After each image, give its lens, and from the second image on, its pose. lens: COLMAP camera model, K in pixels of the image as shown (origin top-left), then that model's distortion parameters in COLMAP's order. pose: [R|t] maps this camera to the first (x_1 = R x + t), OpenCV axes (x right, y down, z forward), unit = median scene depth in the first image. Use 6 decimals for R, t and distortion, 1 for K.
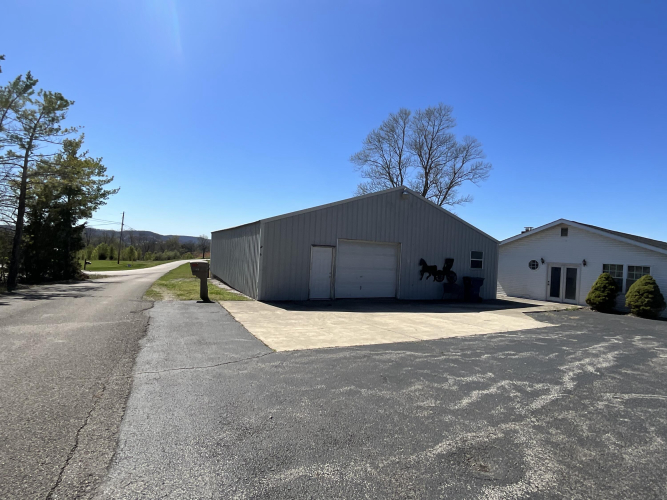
lens RADIAL K [[346.1, 0, 333.5], [0, 346.1, 250.0], [0, 0, 1]] dist [-0.002579, -0.000551]
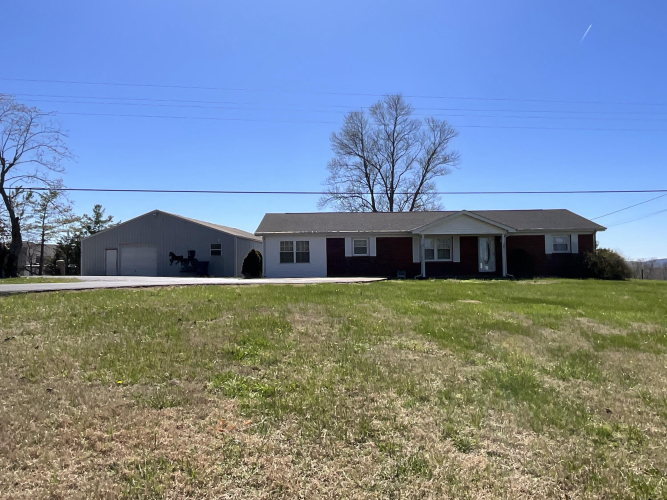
lens RADIAL K [[483.9, 0, 333.5], [0, 483.9, 250.0], [0, 0, 1]] dist [-0.001385, -0.000724]
pose [[0.814899, -0.091906, -0.572269, 2.065916], [0.056634, 0.995249, -0.079190, 0.226912], [0.576829, 0.032122, 0.816233, -0.387990]]
